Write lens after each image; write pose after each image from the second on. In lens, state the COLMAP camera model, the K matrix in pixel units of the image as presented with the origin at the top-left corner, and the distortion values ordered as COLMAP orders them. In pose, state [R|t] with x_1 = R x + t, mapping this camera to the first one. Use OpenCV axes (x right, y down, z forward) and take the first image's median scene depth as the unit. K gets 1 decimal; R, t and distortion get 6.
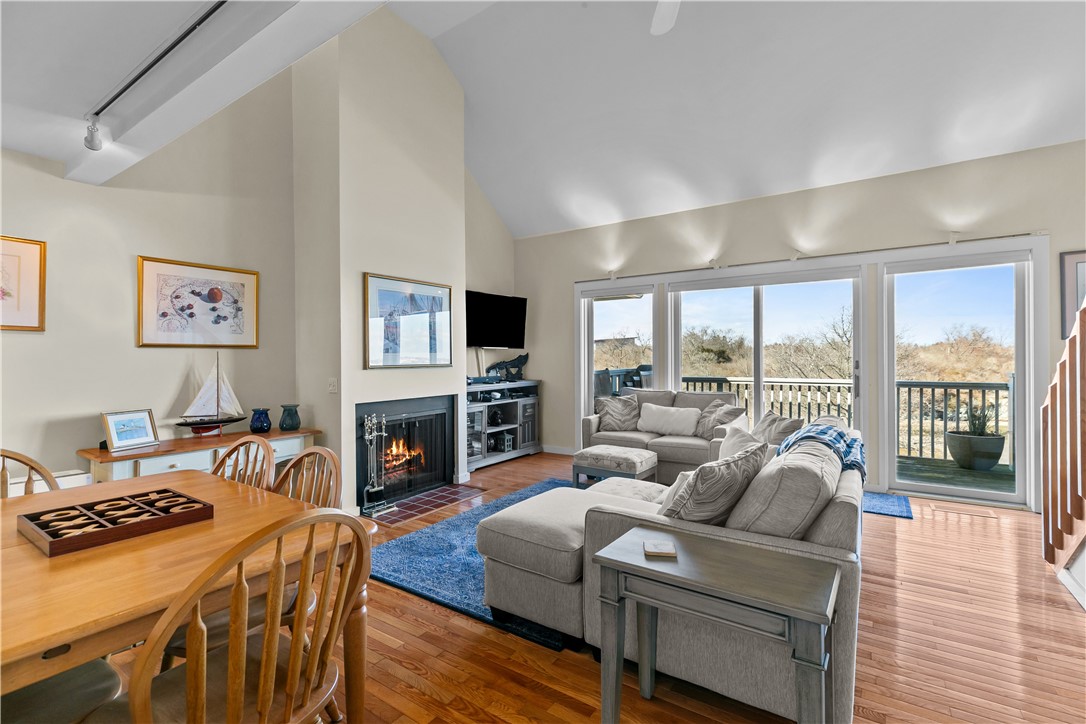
lens RADIAL K [[482.7, 0, 546.2], [0, 482.7, 359.6], [0, 0, 1]] dist [-0.000246, -0.000272]
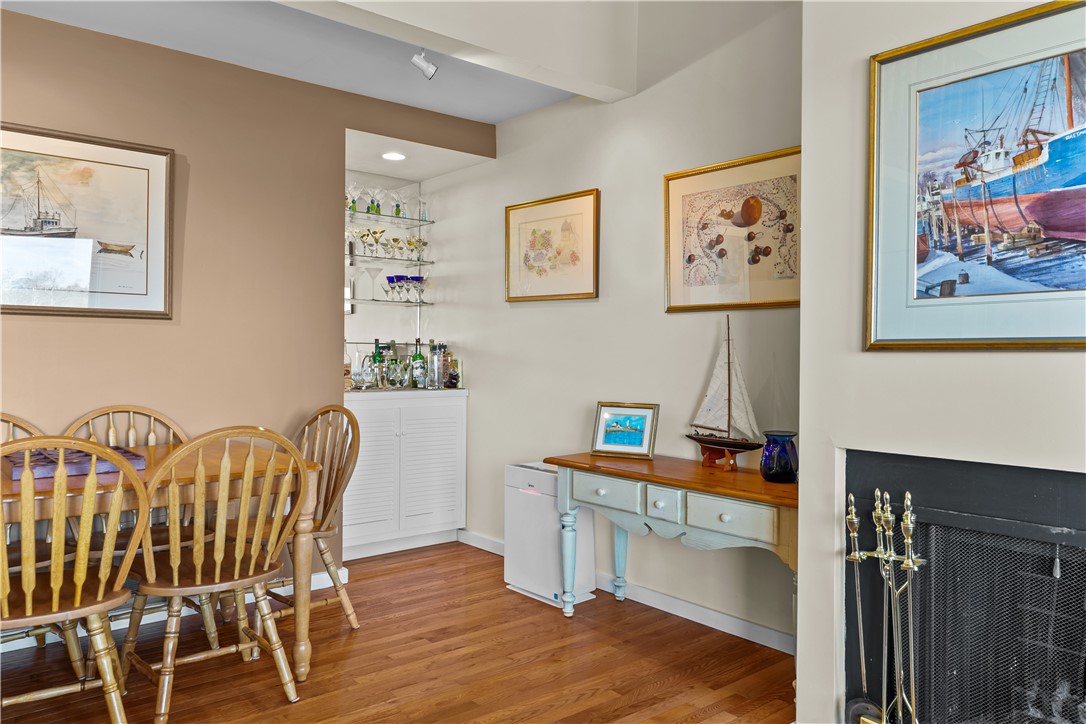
lens RADIAL K [[790.2, 0, 543.0], [0, 790.2, 362.0], [0, 0, 1]] dist [-0.001172, 0.001941]
pose [[-0.268916, 0.012586, -0.963081, 0.222564], [-0.012378, 0.999787, 0.016522, 0.023386], [0.963084, 0.016364, -0.268703, 0.986786]]
